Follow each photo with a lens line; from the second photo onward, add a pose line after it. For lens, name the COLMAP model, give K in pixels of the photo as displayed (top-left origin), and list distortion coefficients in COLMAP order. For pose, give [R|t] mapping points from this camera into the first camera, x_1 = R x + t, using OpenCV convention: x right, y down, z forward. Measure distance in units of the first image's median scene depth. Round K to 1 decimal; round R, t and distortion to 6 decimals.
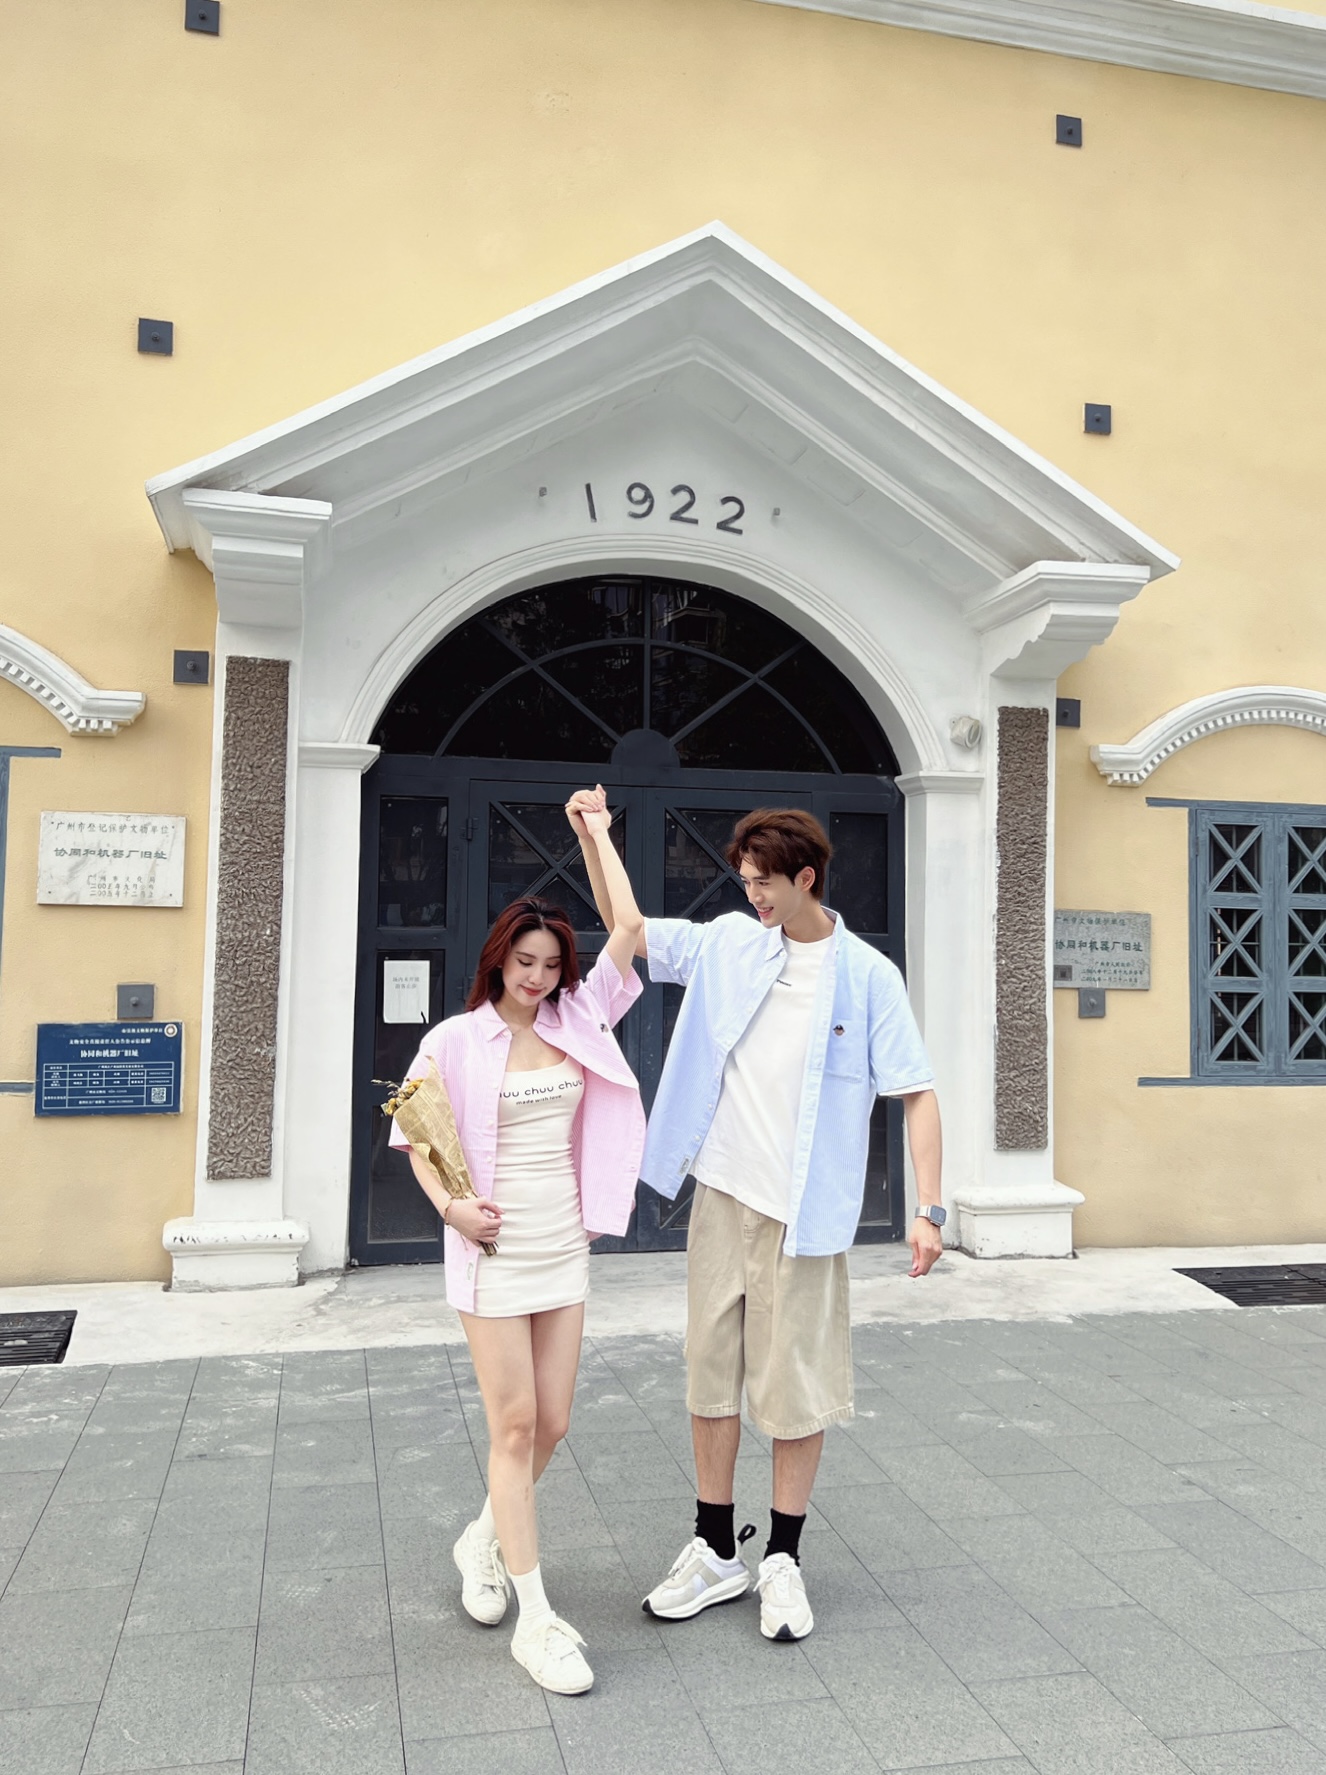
lens RADIAL K [[1338.4, 0, 673.1], [0, 1338.4, 893.5], [0, 0, 1]] dist [0.032178, -0.036475]
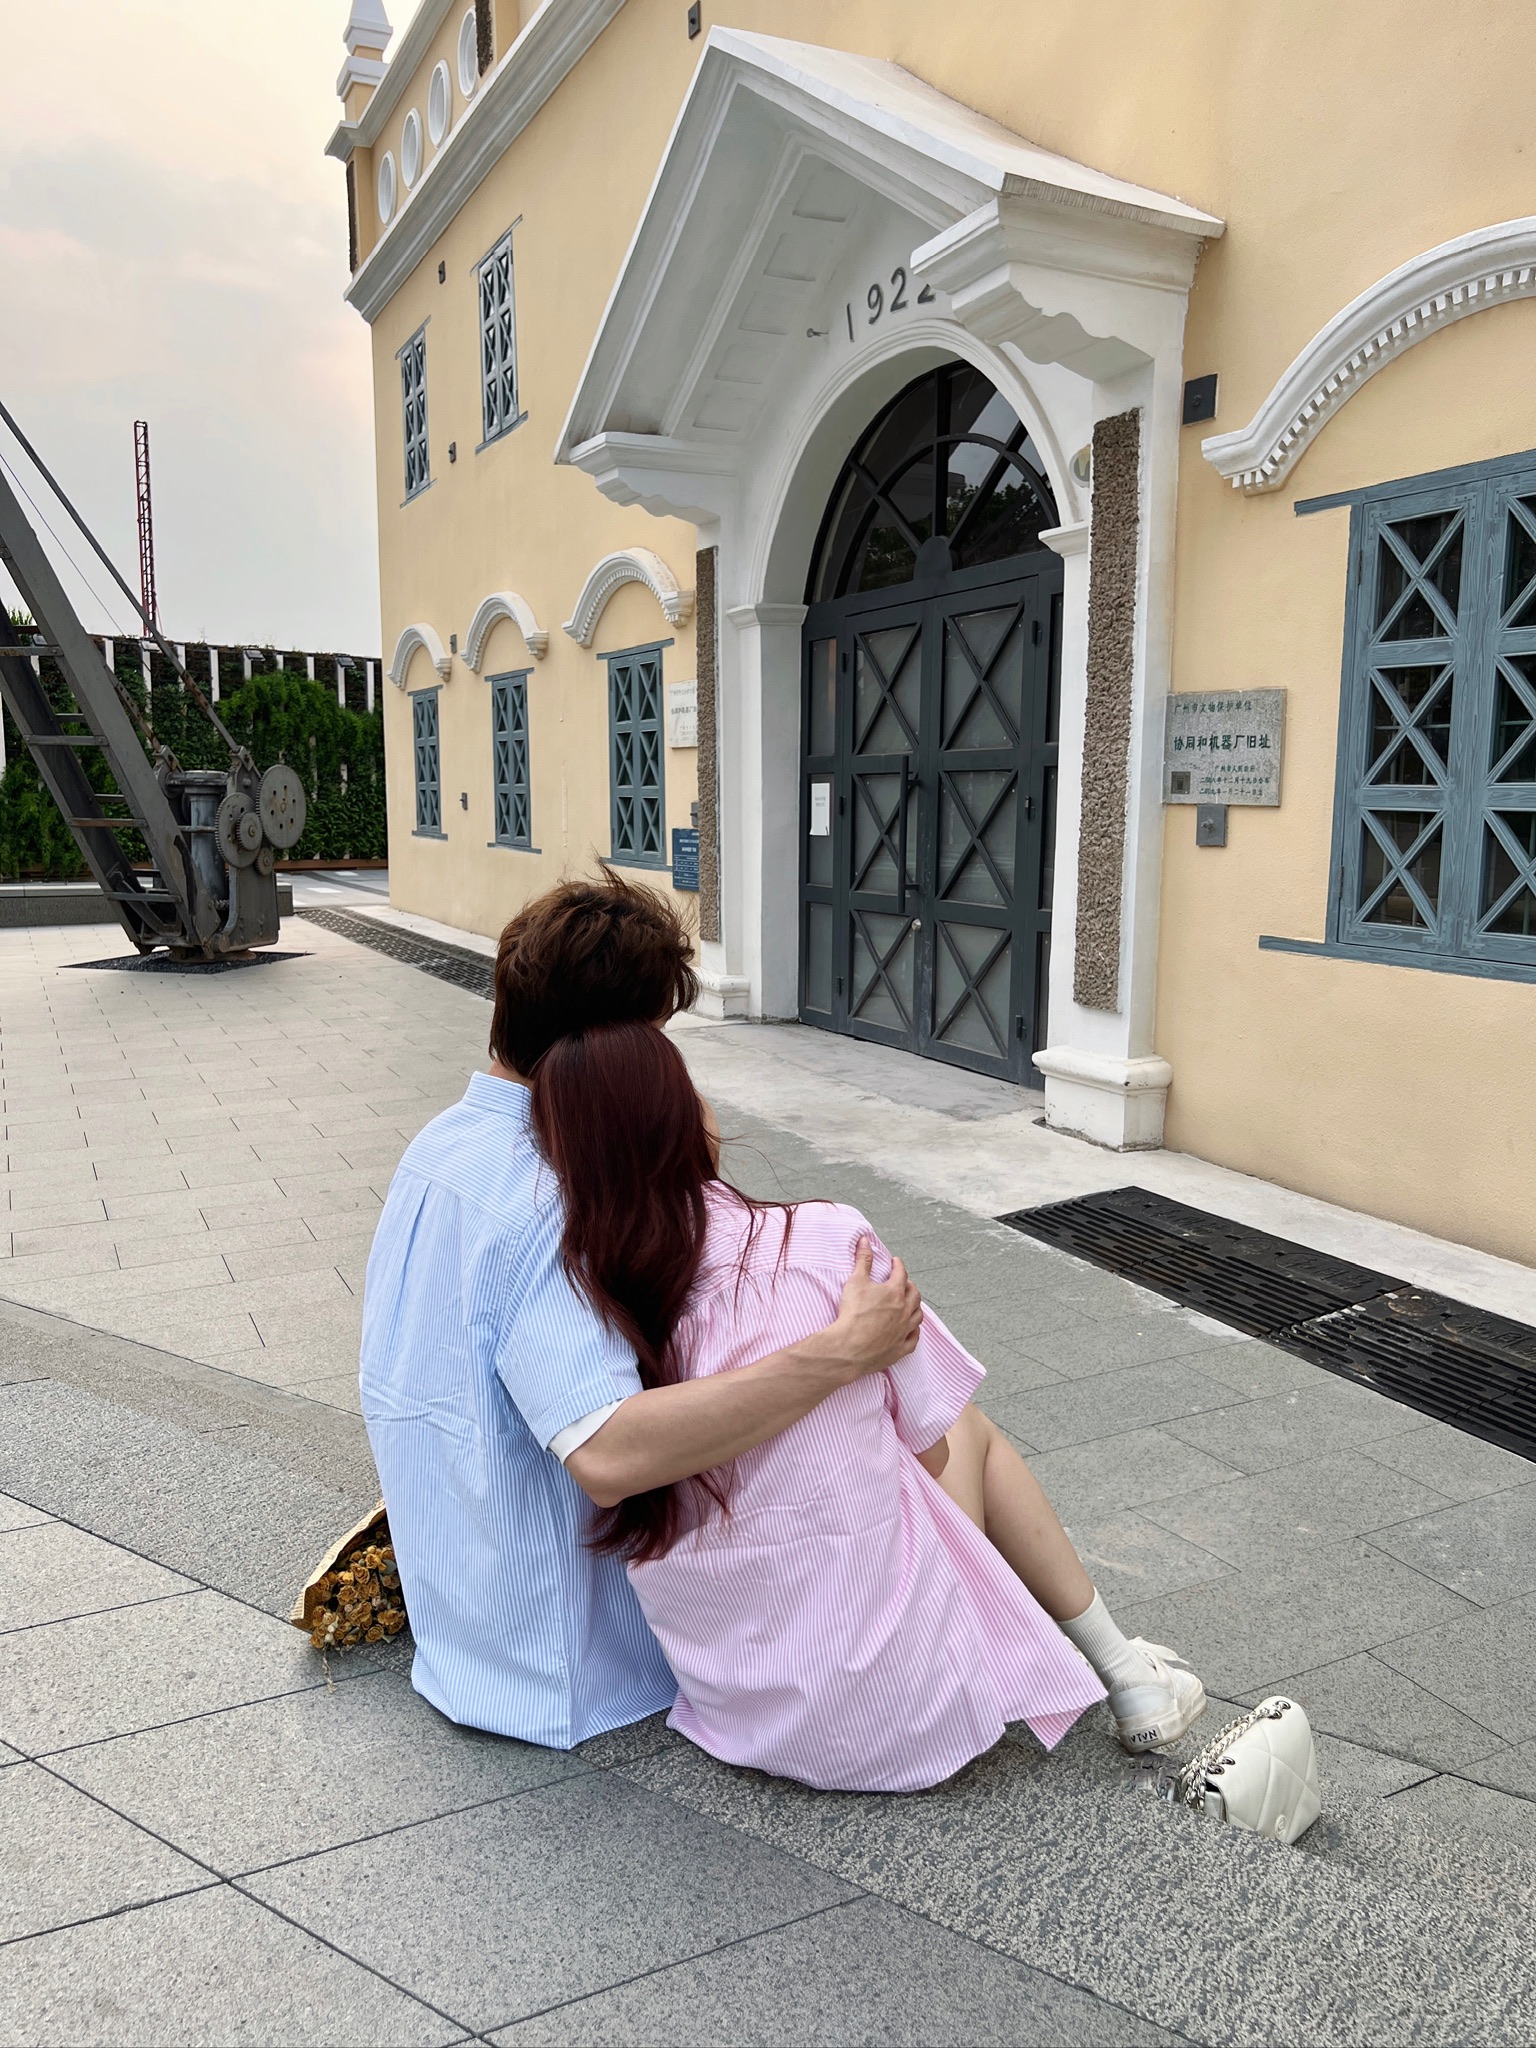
lens RADIAL K [[1544.3, 0, 772.0], [0, 1544.3, 1036.1], [0, 0, 1]] dist [0.032178, -0.036475]
pose [[0.248001, 0.139853, -0.958612, 1.051690], [0.052834, 0.986100, 0.157532, 0.050229], [0.967318, -0.089715, 0.237164, 0.571433]]
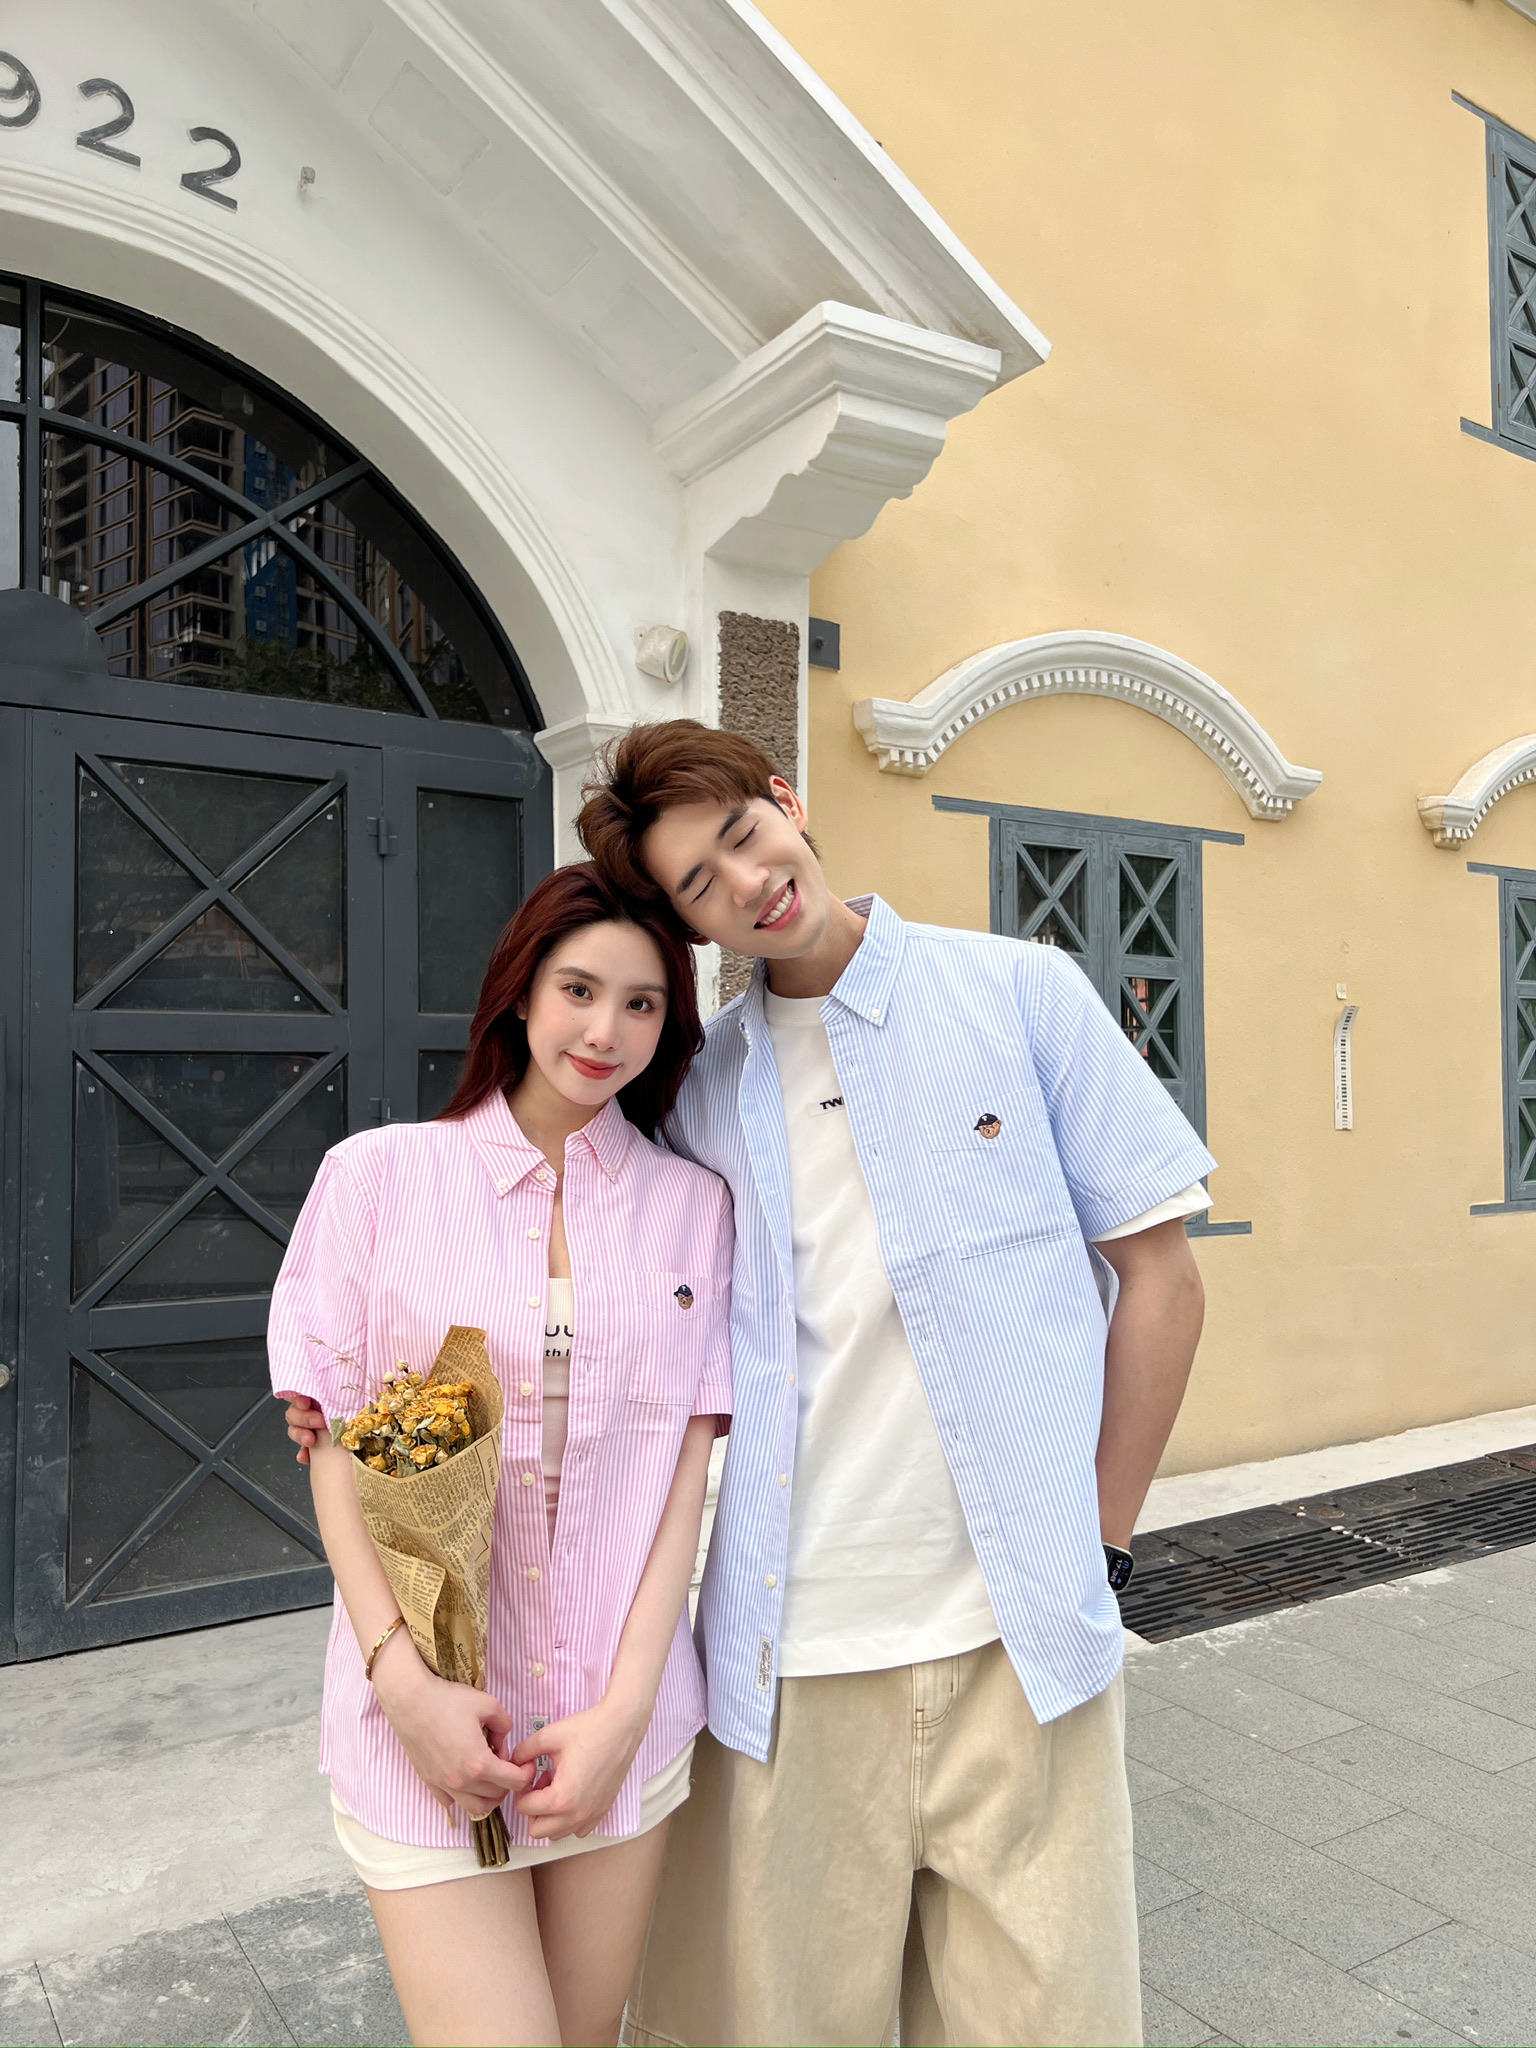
lens RADIAL K [[1544.3, 0, 772.0], [0, 1544.3, 1039.4], [0, 0, 1]] dist [0.032178, -0.036475]
pose [[0.932198, -0.008000, 0.361860, 0.024119], [0.001141, 0.999816, 0.019165, 0.028097], [-0.361947, -0.017452, 0.932035, 0.365634]]
